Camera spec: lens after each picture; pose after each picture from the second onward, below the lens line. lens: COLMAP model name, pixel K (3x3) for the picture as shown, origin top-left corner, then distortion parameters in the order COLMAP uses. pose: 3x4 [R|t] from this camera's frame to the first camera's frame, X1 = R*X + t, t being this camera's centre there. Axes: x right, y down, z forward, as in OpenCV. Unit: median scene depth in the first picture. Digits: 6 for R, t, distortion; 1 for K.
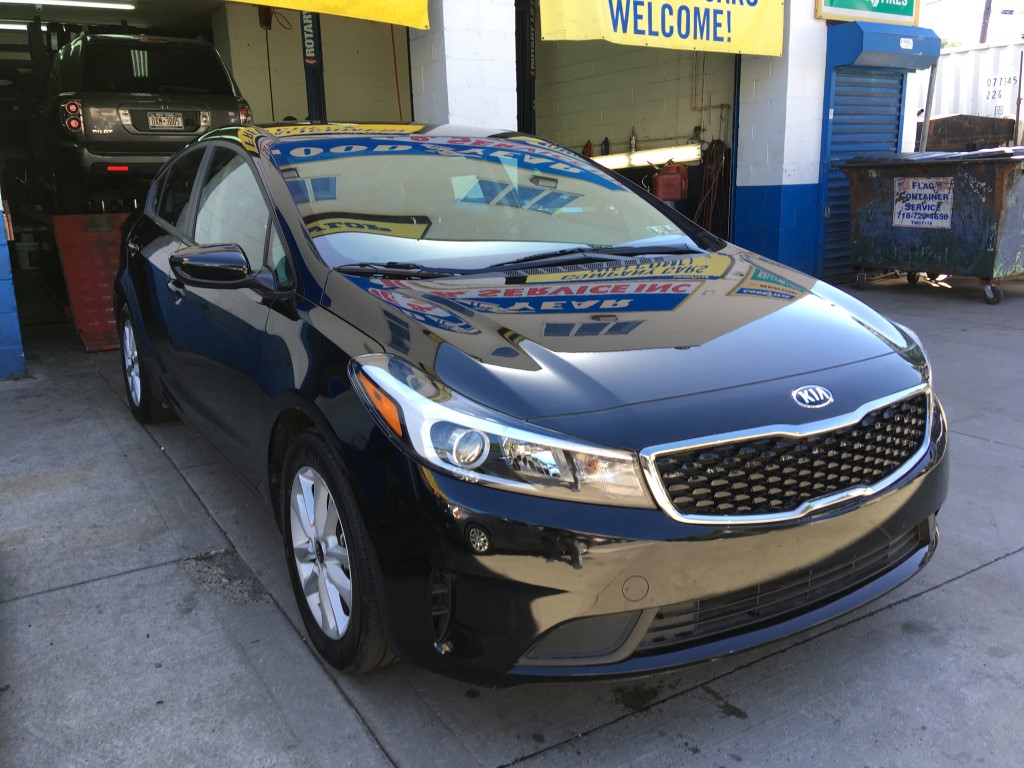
lens RADIAL K [[855.9, 0, 513.1], [0, 855.9, 380.0], [0, 0, 1]] dist [0.110862, -0.152682]
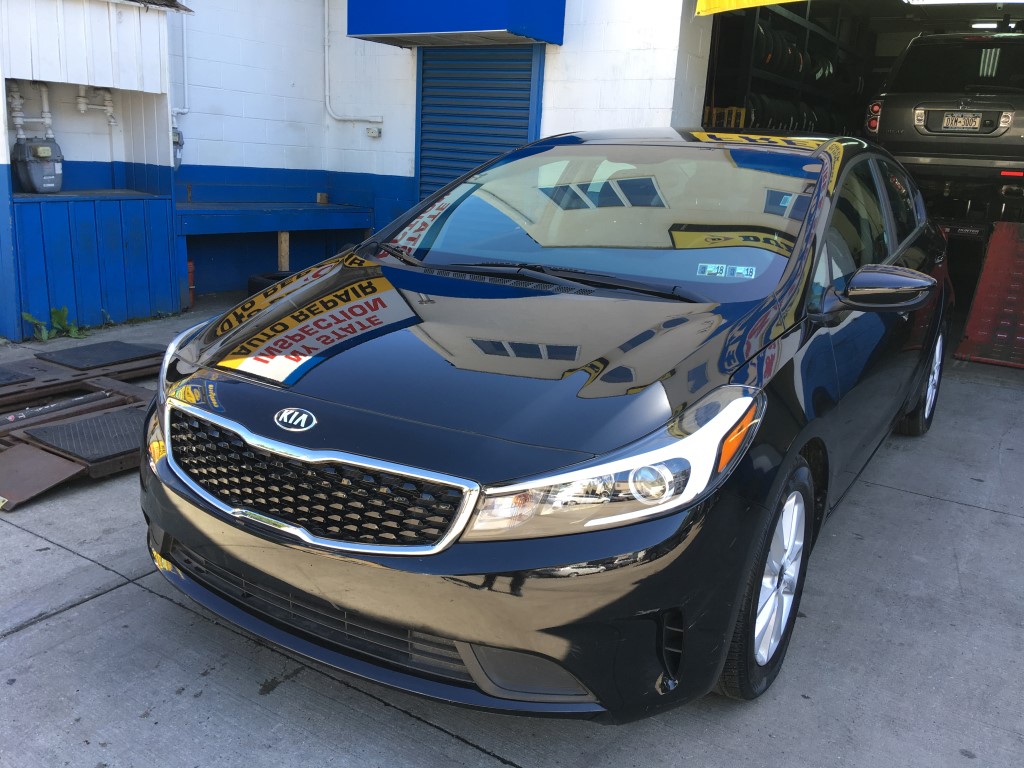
lens RADIAL K [[860.2, 0, 510.4], [0, 860.2, 385.0], [0, 0, 1]] dist [0.099008, -0.151104]
pose [[0.438287, 0.274207, -0.855988, 0.727619], [-0.265477, 0.949335, 0.168179, -0.141252], [0.858735, 0.153535, 0.488877, 0.406142]]
